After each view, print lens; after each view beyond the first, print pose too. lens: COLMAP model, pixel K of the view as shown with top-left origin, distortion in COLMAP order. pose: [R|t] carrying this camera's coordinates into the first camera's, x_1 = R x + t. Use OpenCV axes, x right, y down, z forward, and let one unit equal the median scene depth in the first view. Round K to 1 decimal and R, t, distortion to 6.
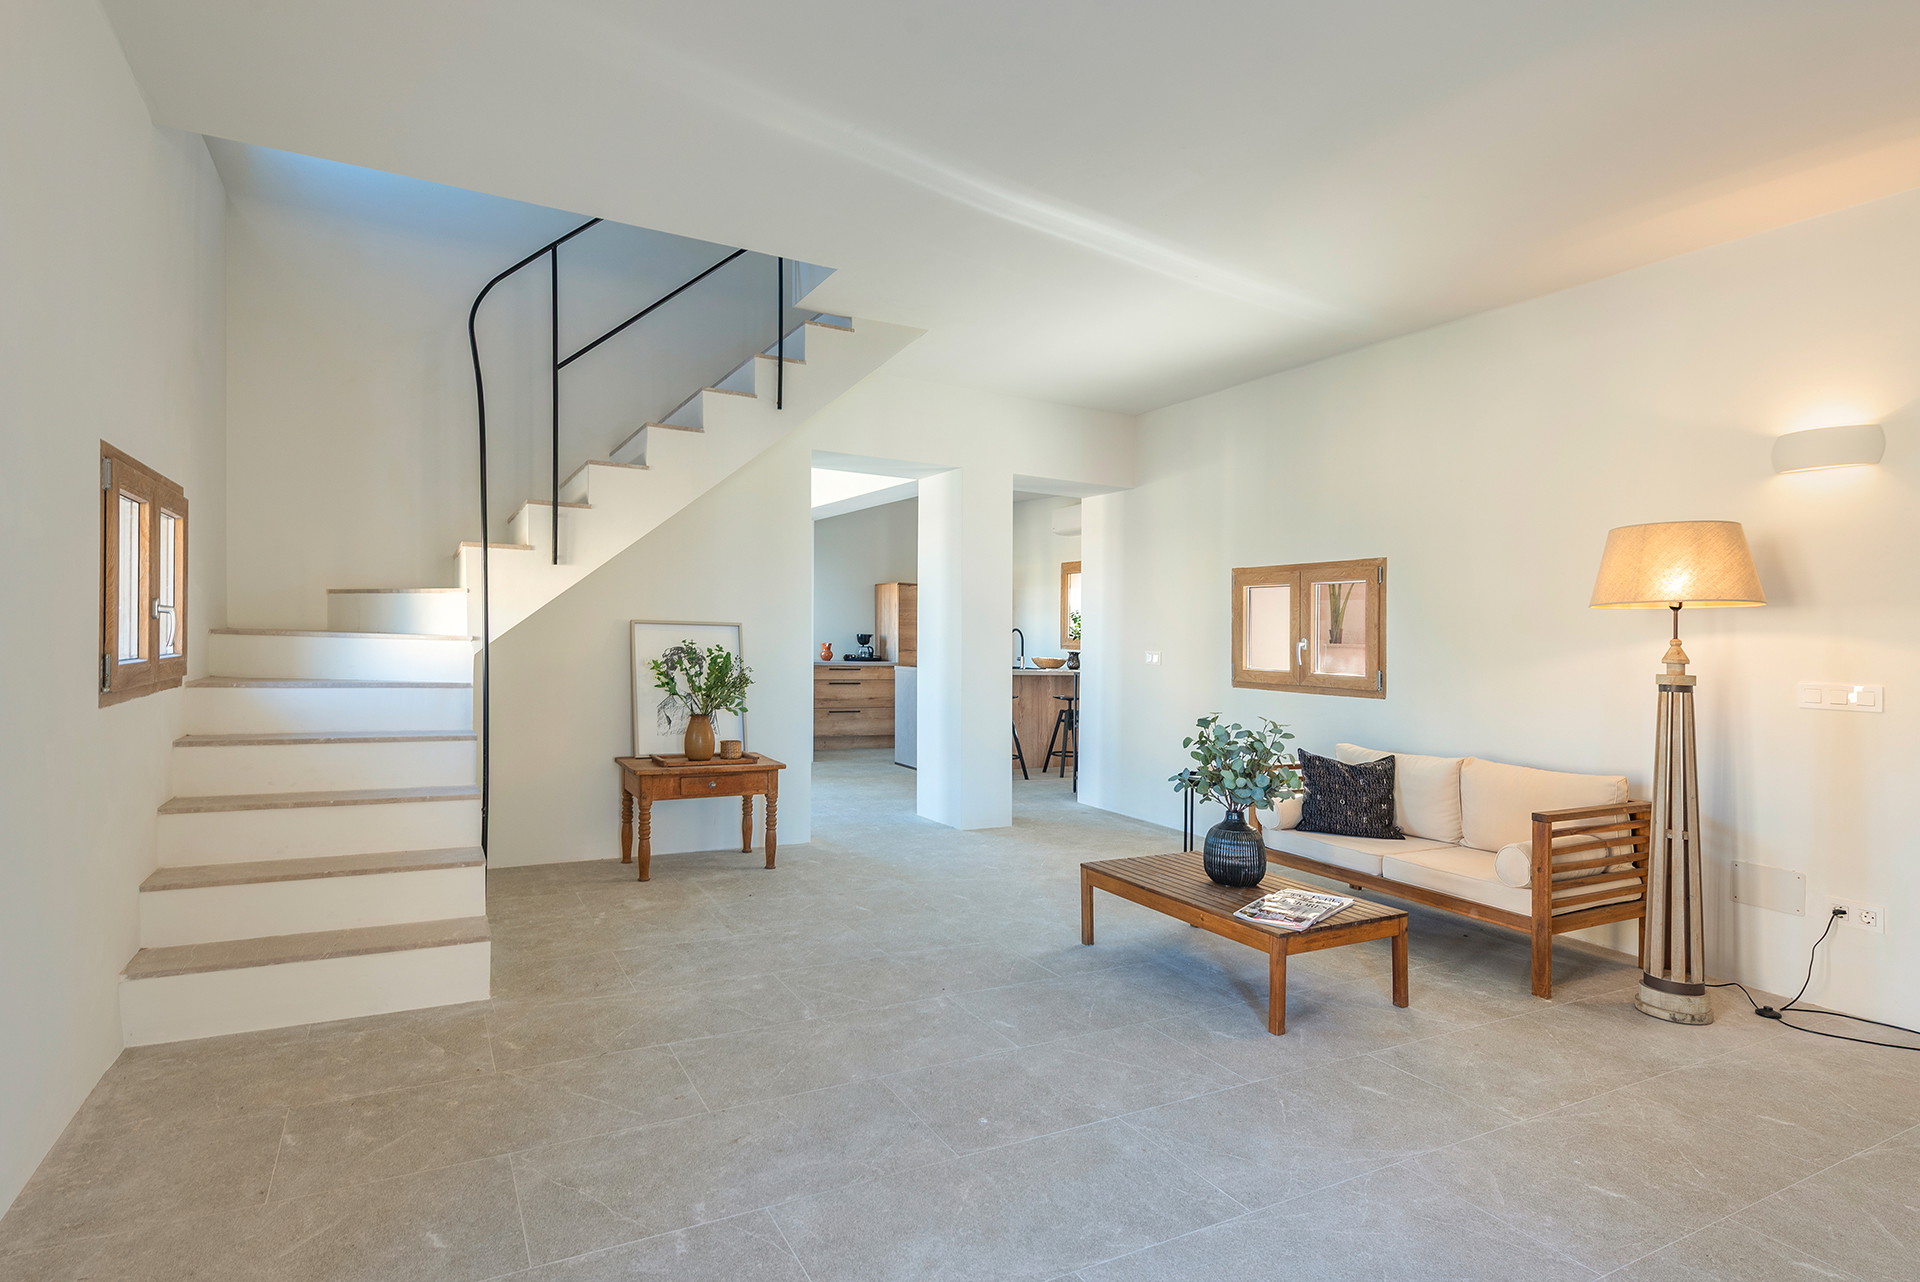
lens RADIAL K [[994.7, 0, 959.8], [0, 994.7, 620.2], [0, 0, 1]] dist [0.004070, 0.000381]
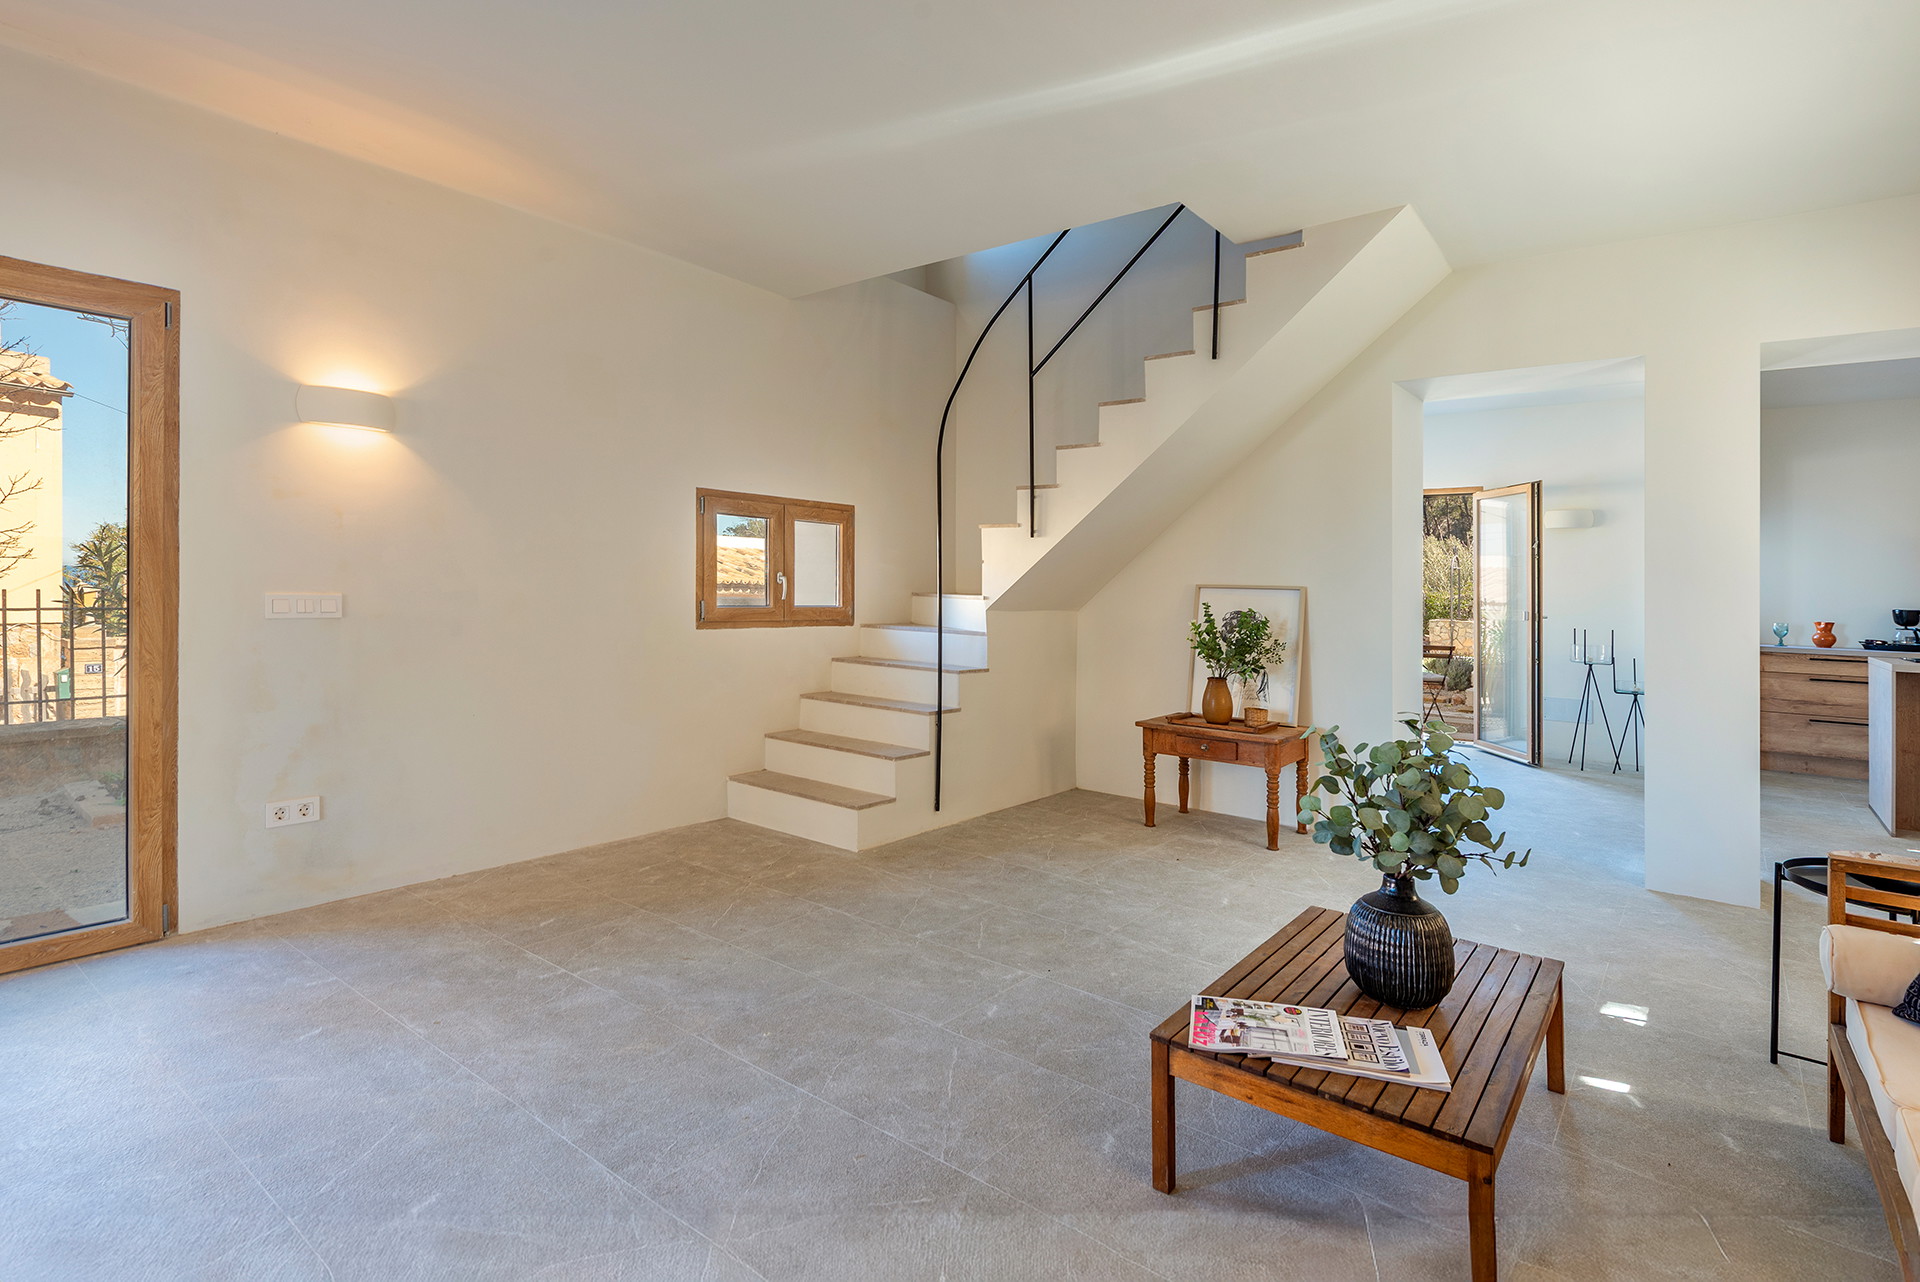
lens RADIAL K [[951.0, 0, 959.4], [0, 951.0, 596.0], [0, 0, 1]] dist [0.020007, -0.000025]
pose [[0.398407, -0.002765, -0.917205, 0.769568], [-0.000148, 0.999995, -0.003079, 0.023676], [0.917209, 0.001362, 0.398405, 0.568506]]
